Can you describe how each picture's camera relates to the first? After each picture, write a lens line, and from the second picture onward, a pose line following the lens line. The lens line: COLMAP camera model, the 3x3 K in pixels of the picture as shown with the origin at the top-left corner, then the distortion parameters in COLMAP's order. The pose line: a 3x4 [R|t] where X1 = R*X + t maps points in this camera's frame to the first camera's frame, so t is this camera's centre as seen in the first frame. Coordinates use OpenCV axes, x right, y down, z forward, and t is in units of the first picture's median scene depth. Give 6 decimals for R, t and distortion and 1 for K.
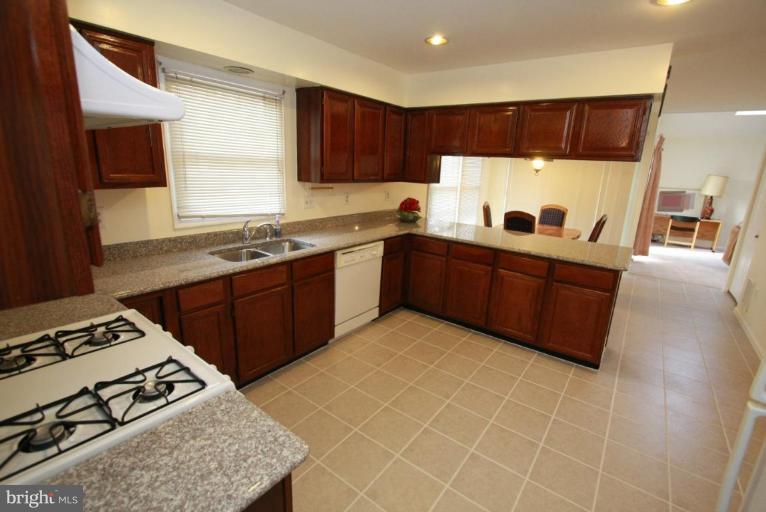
lens RADIAL K [[358.8, 0, 384.6], [0, 358.8, 254.8], [0, 0, 1]] dist [-0.002640, -0.000101]
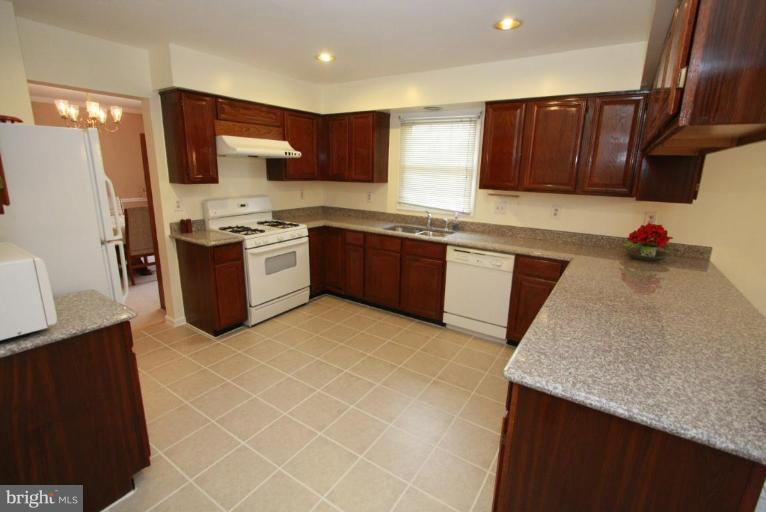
lens RADIAL K [[358.8, 0, 385.2], [0, 358.8, 253.2], [0, 0, 1]] dist [-0.002640, -0.000101]
pose [[0.069271, 0.190530, -0.979234, 0.939542], [-0.269957, 0.948549, 0.165463, -0.116600], [0.960377, 0.252889, 0.117142, 0.651543]]
